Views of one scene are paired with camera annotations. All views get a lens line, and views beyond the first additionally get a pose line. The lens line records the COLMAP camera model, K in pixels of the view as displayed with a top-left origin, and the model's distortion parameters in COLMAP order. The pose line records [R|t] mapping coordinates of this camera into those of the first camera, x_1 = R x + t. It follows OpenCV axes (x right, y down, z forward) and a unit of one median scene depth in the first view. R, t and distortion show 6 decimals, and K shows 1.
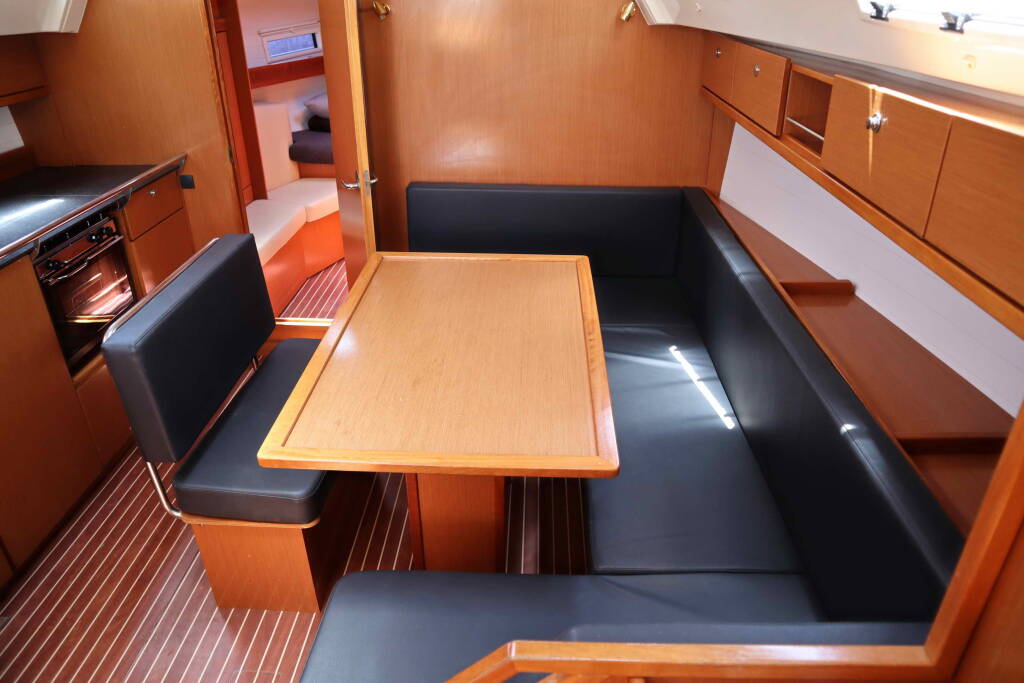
lens RADIAL K [[705.4, 0, 511.3], [0, 705.4, 336.6], [0, 0, 1]] dist [-0.112630, 0.063842]
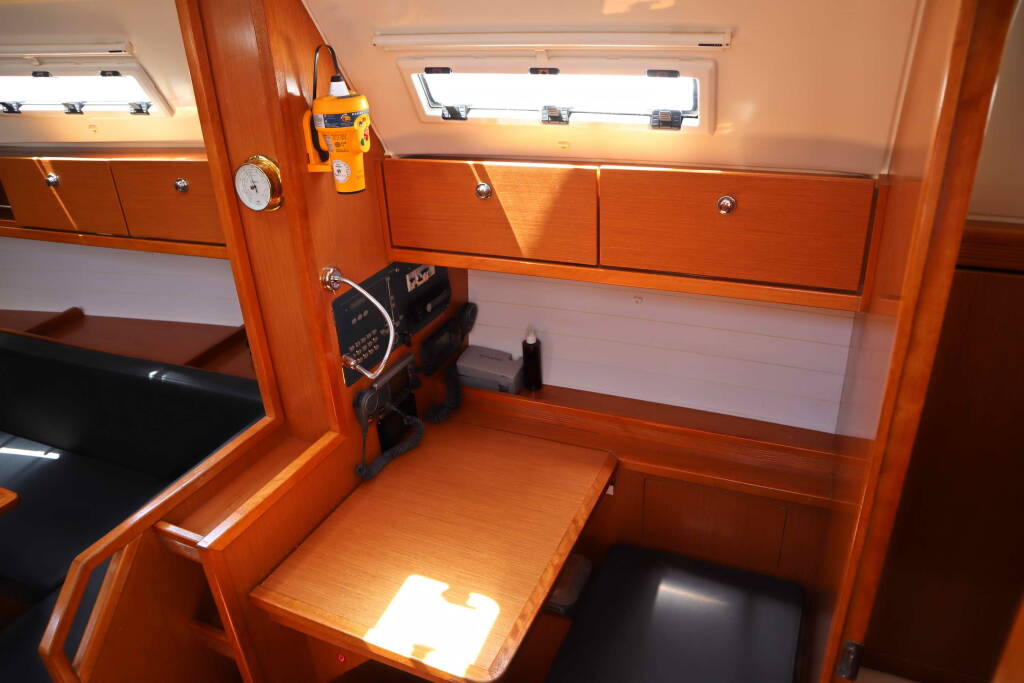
lens RADIAL K [[705.4, 0, 511.3], [0, 705.4, 336.6], [0, 0, 1]] dist [-0.112630, 0.063842]
pose [[0.366274, -0.413347, 0.833659, -0.279213], [0.471576, 0.854801, 0.216639, 0.073186], [-0.802159, 0.313784, 0.508016, -0.254157]]
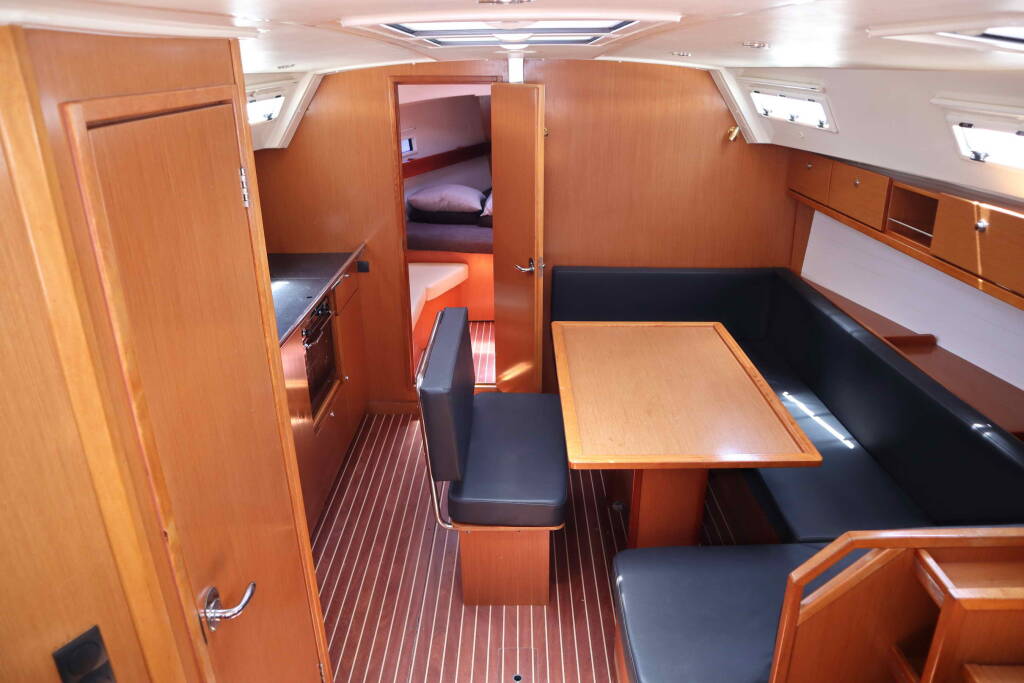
lens RADIAL K [[705.4, 0, 511.3], [0, 705.4, 336.6], [0, 0, 1]] dist [-0.112630, 0.063842]
pose [[0.999534, -0.017460, 0.025036, -0.374978], [0.020167, 0.993467, -0.112327, 0.057671], [-0.022912, 0.112780, 0.993356, -0.312432]]
